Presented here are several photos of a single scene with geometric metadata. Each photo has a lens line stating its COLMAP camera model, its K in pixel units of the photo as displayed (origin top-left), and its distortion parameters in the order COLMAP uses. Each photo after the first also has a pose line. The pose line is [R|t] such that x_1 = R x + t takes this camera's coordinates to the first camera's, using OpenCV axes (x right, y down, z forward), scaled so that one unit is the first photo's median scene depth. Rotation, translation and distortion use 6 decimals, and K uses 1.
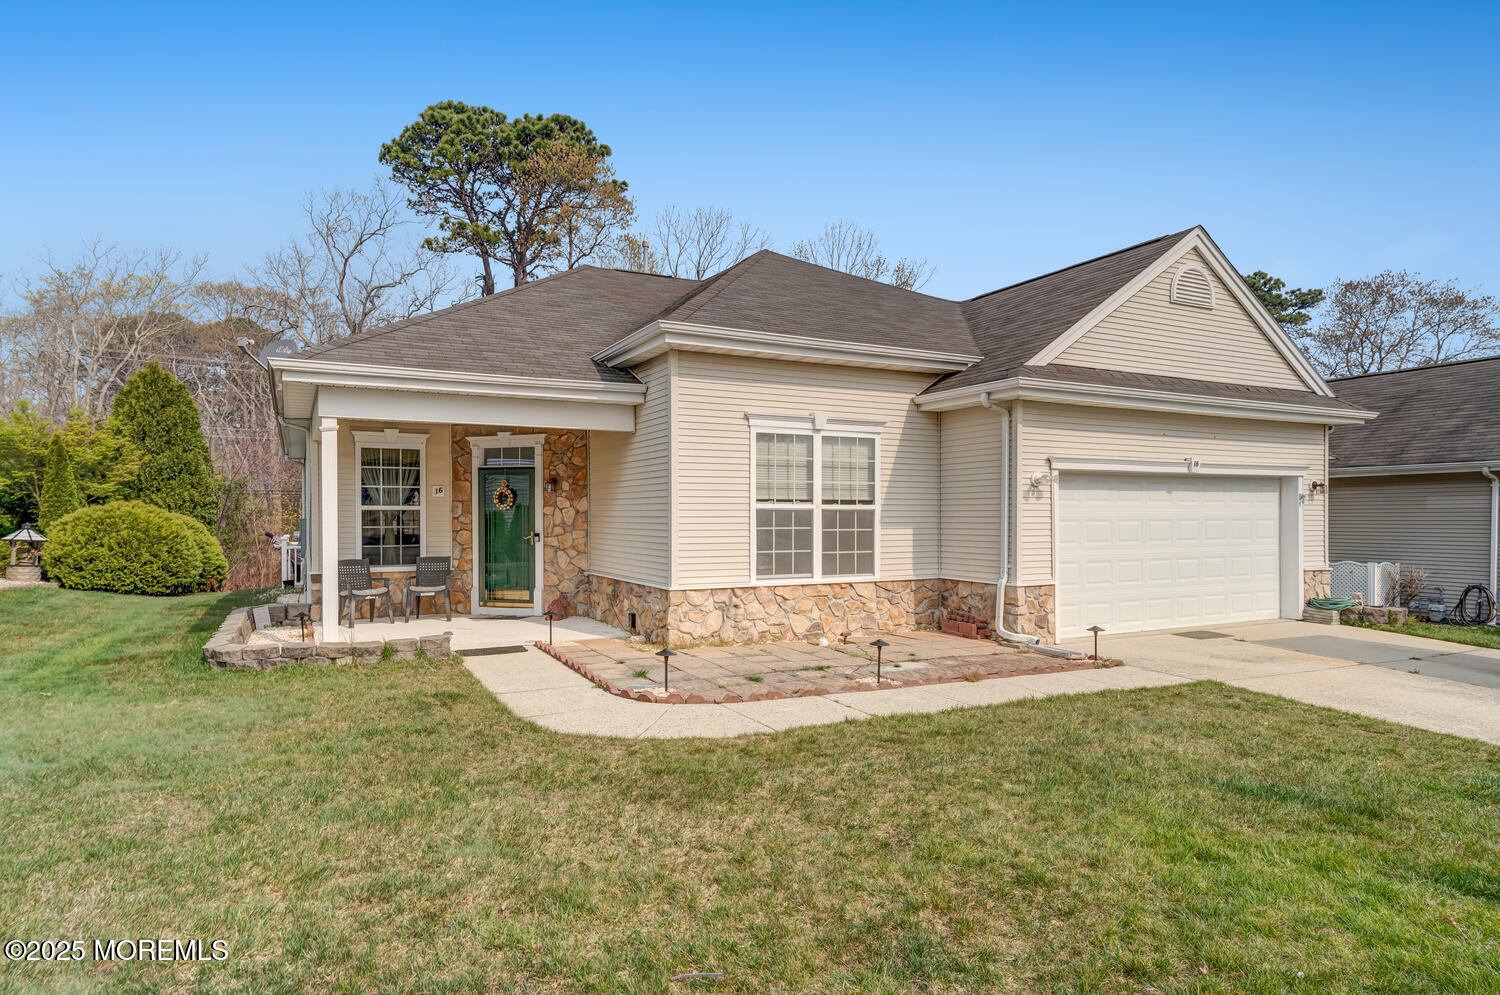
lens RADIAL K [[860.8, 0, 750.0], [0, 860.8, 497.5], [0, 0, 1]] dist [0.002864, 0.000638]
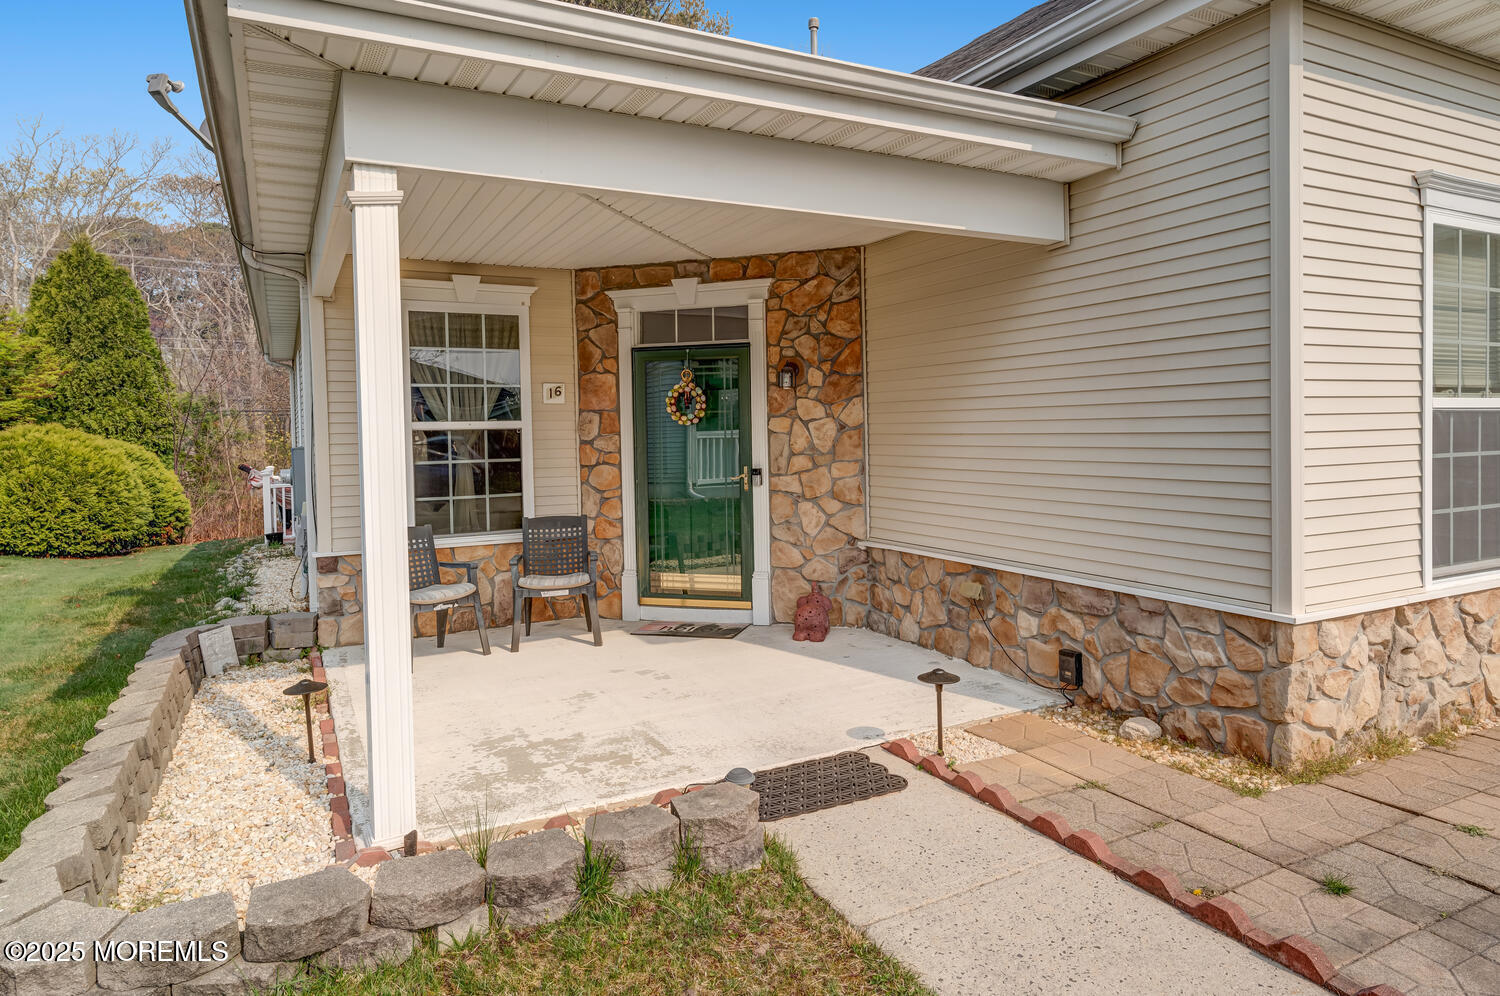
lens RADIAL K [[774.0, 0, 748.8], [0, 774.0, 429.0], [0, 0, 1]] dist [0.001407, -0.000174]
pose [[0.998204, -0.016972, 0.057459, -0.271226], [0.015888, 0.999688, 0.019272, 0.007896], [-0.057769, -0.018325, 0.998162, 0.513596]]
